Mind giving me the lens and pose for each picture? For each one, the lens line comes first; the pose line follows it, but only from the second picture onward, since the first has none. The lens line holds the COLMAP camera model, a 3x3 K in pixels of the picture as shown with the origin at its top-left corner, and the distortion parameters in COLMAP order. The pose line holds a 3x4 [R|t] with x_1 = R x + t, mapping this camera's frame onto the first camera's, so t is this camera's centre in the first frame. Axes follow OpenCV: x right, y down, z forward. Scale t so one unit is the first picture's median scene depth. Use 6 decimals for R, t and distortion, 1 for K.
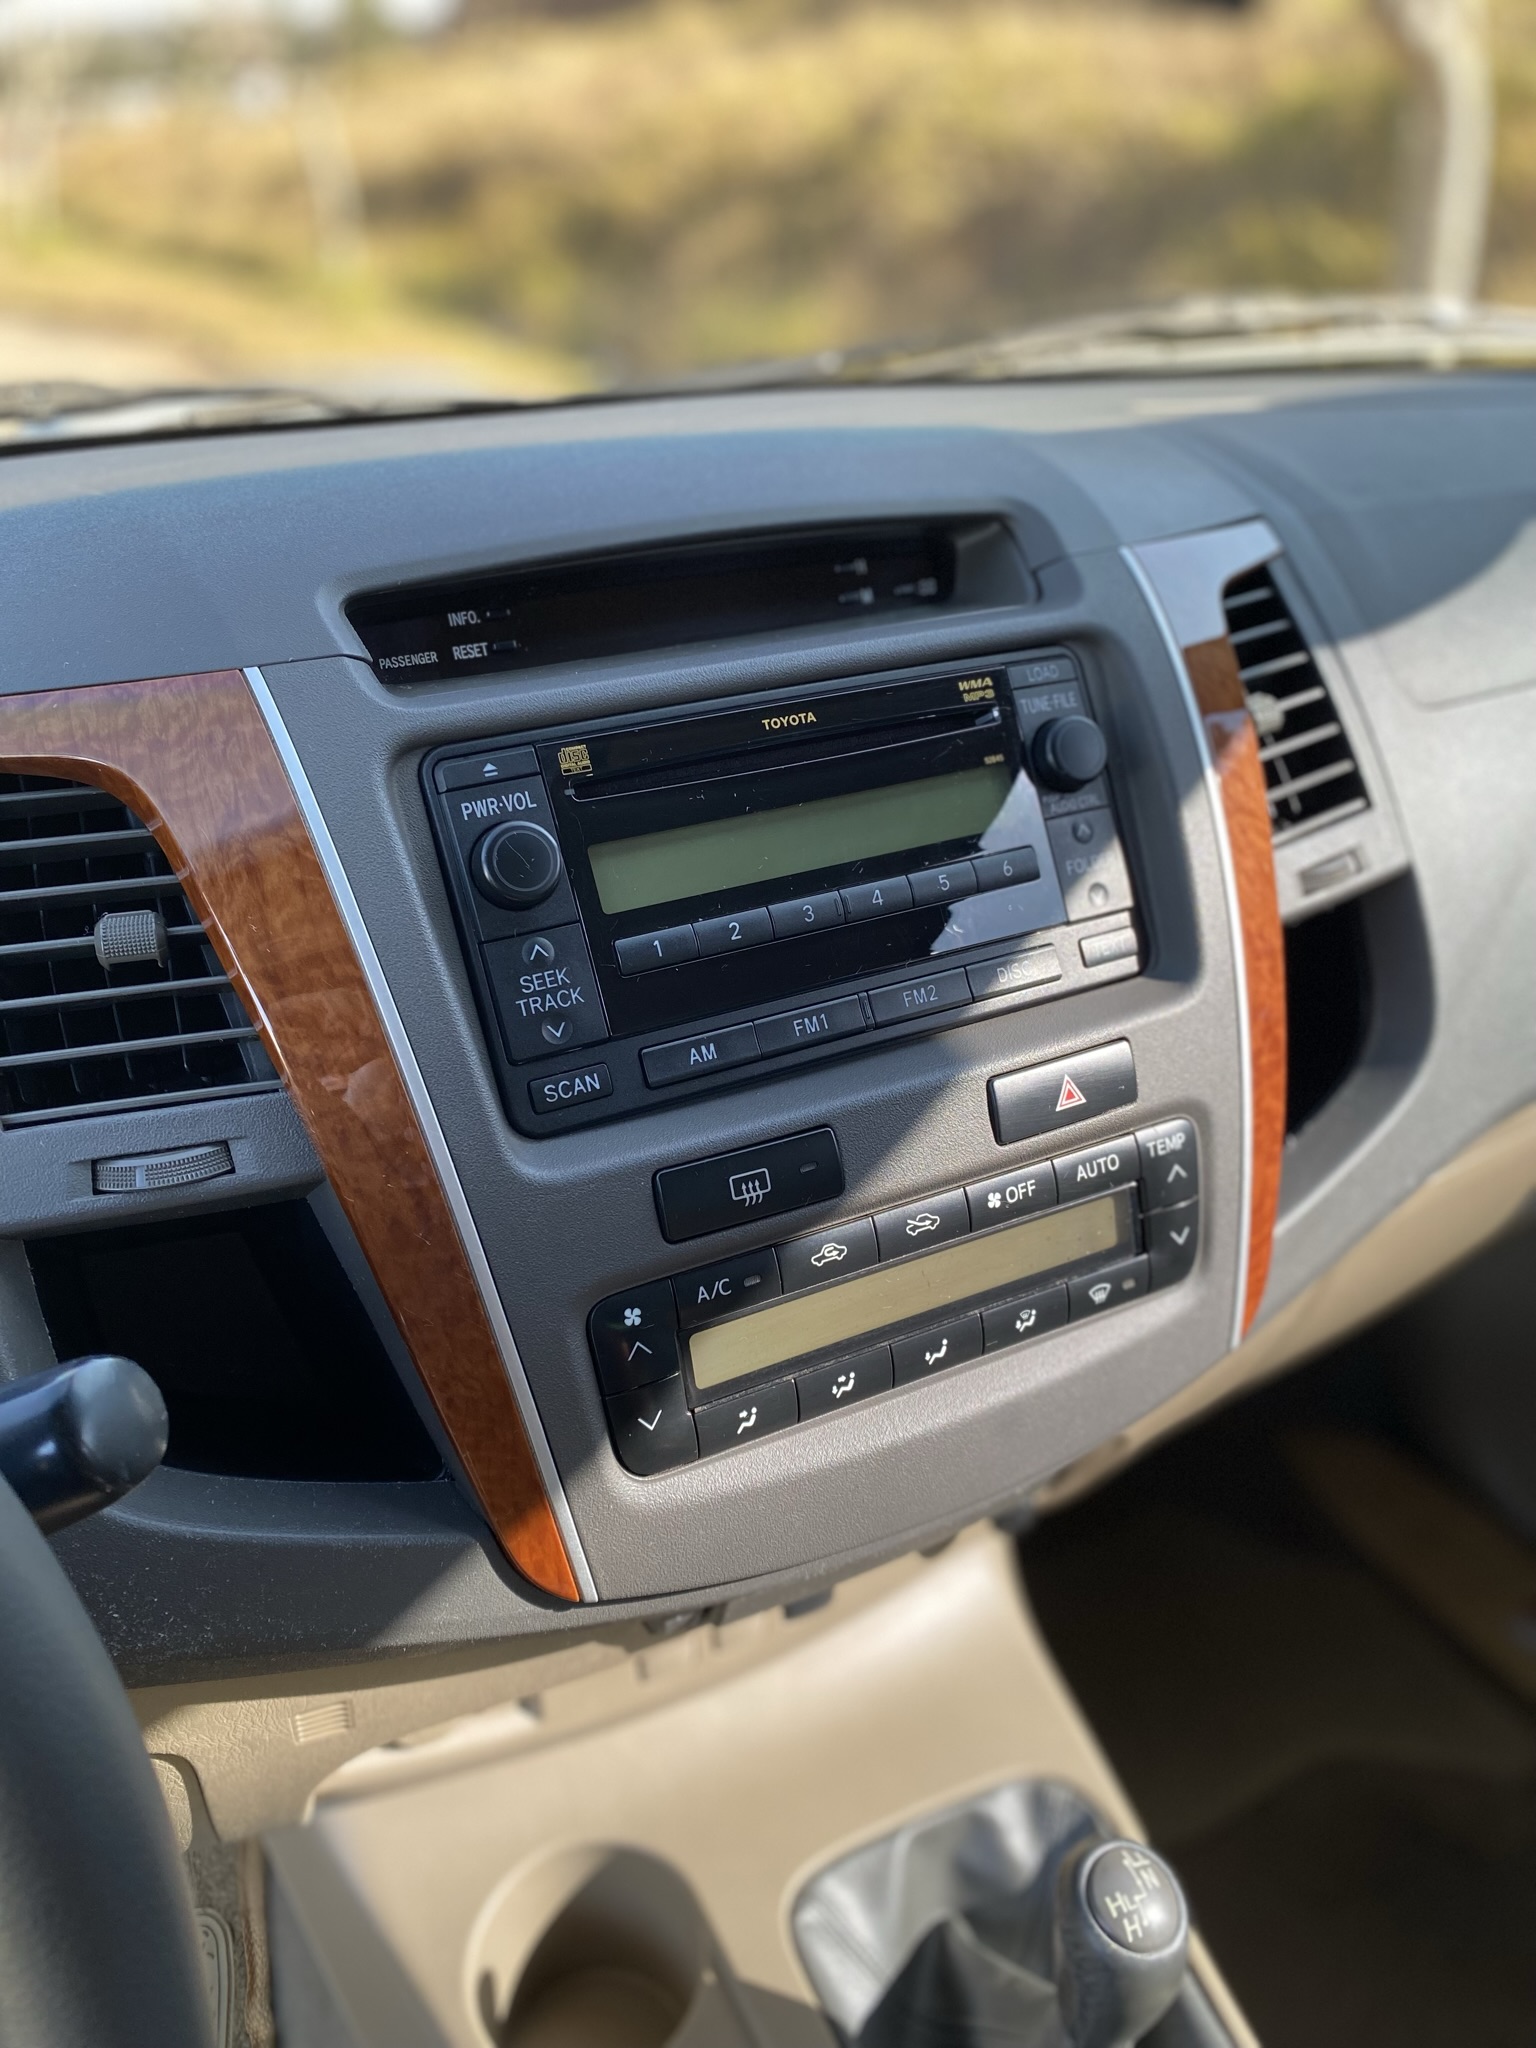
lens RADIAL K [[1567.3, 0, 762.3], [0, 1567.3, 1007.1], [0, 0, 1]] dist [0.001602, -0.033304]
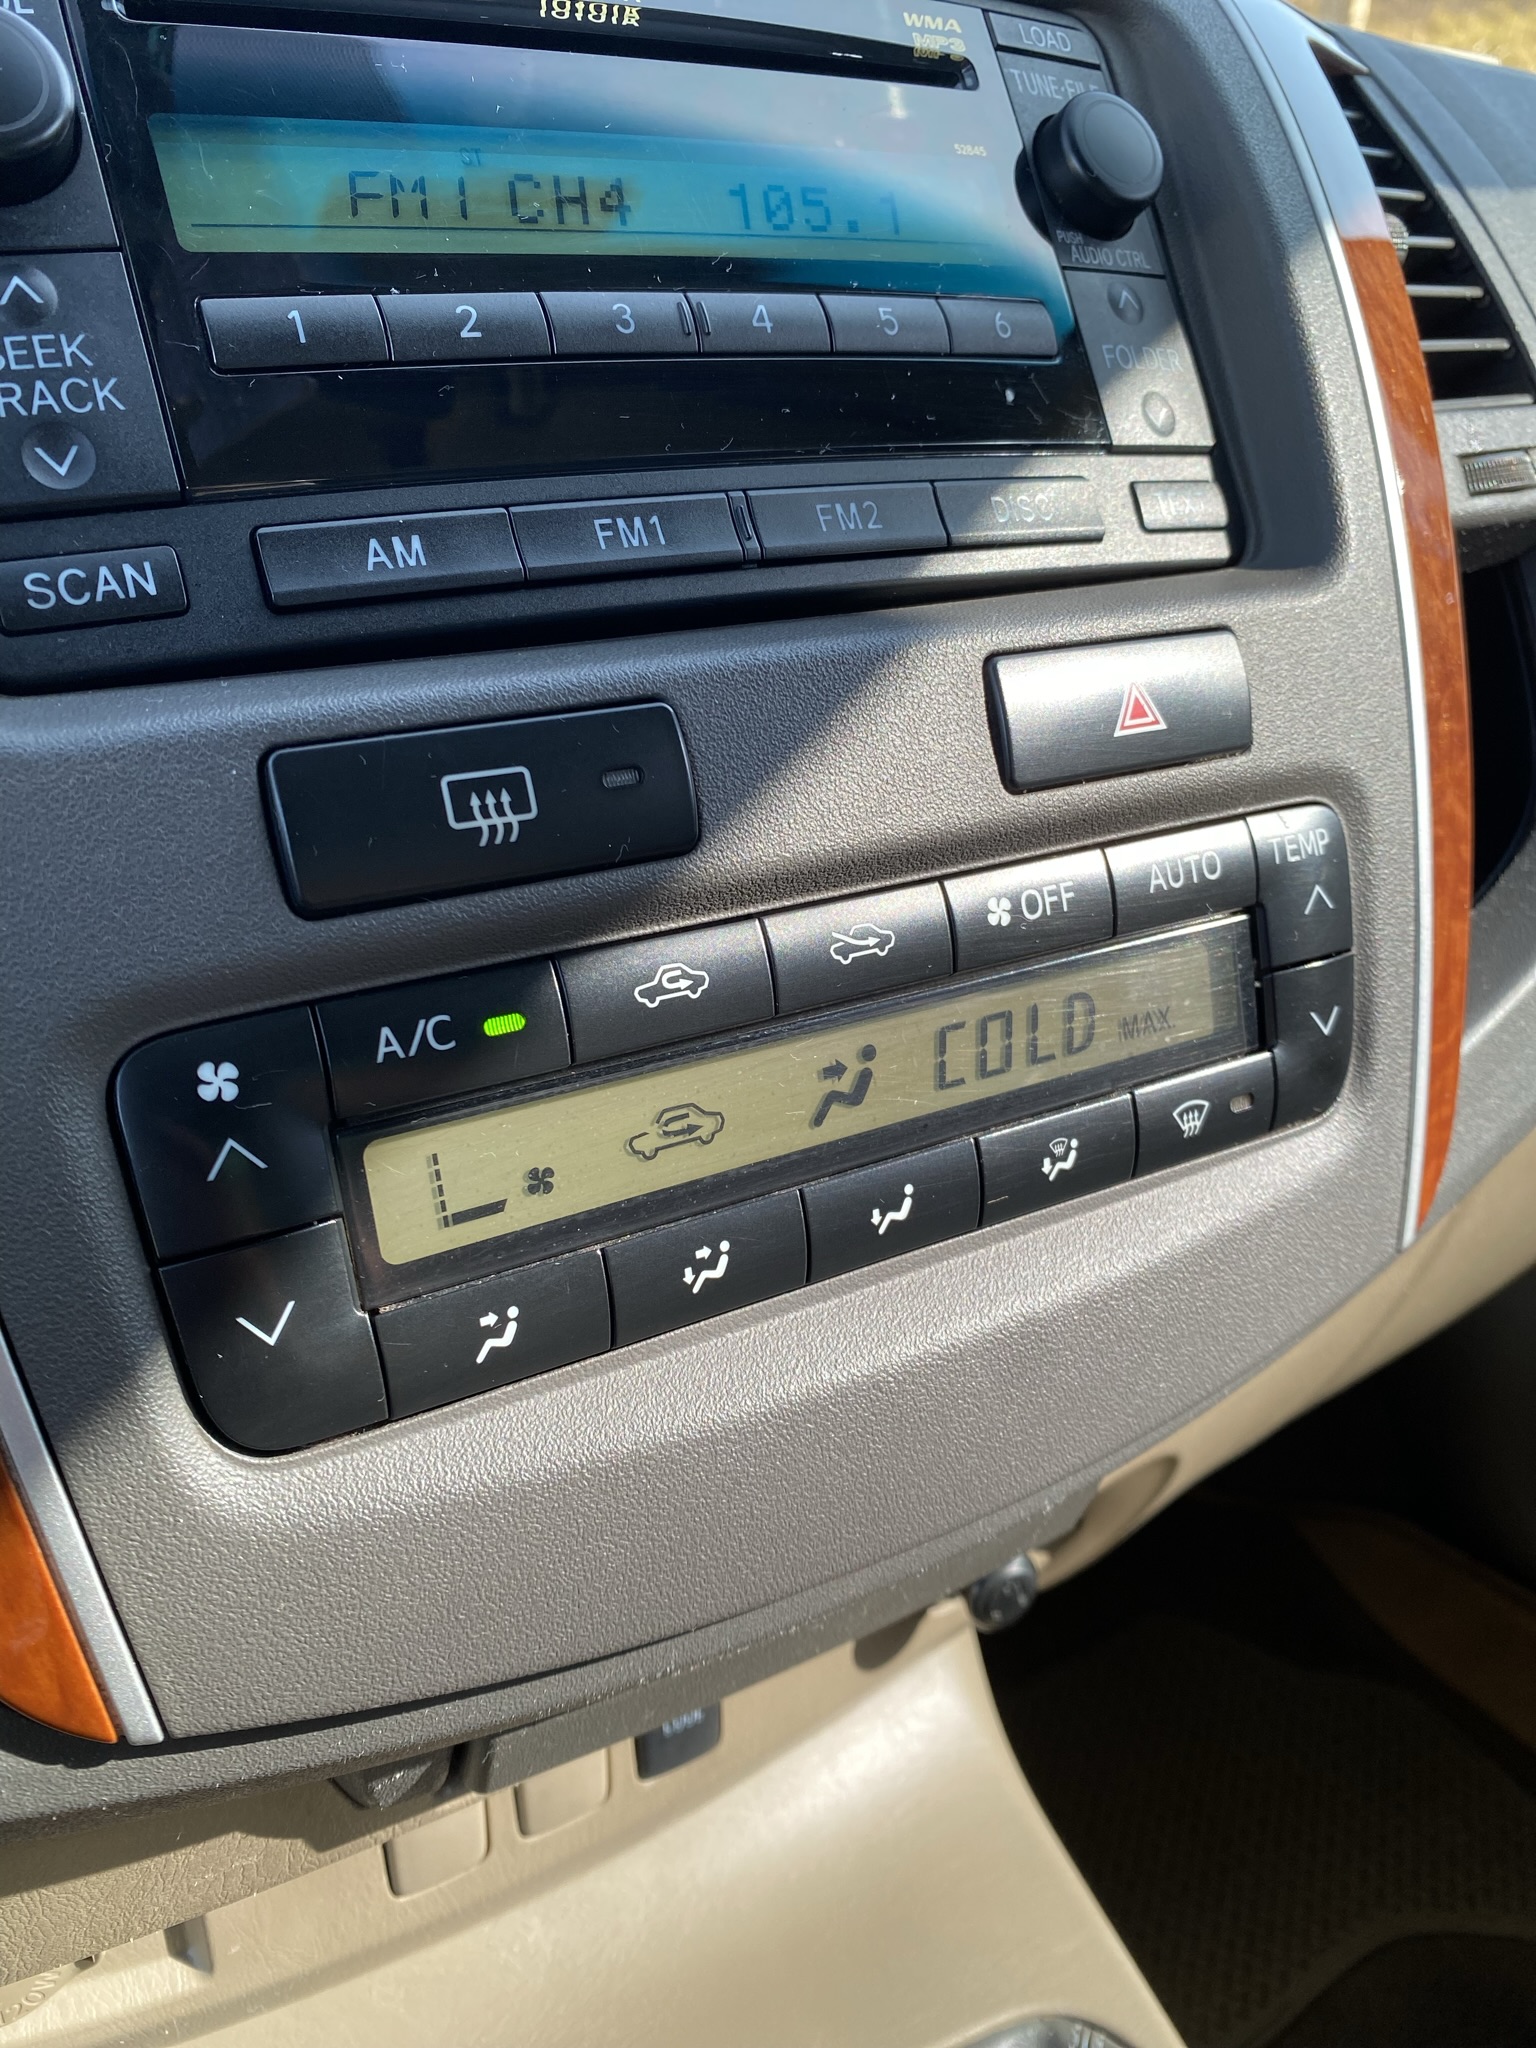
lens RADIAL K [[1567.3, 0, 780.3], [0, 1567.3, 1040.0], [0, 0, 1]] dist [0.001602, -0.033304]
pose [[0.997790, -0.013319, 0.065098, 0.042730], [0.017483, 0.997809, -0.063813, 0.197000], [-0.064105, 0.064811, 0.995836, 0.496621]]
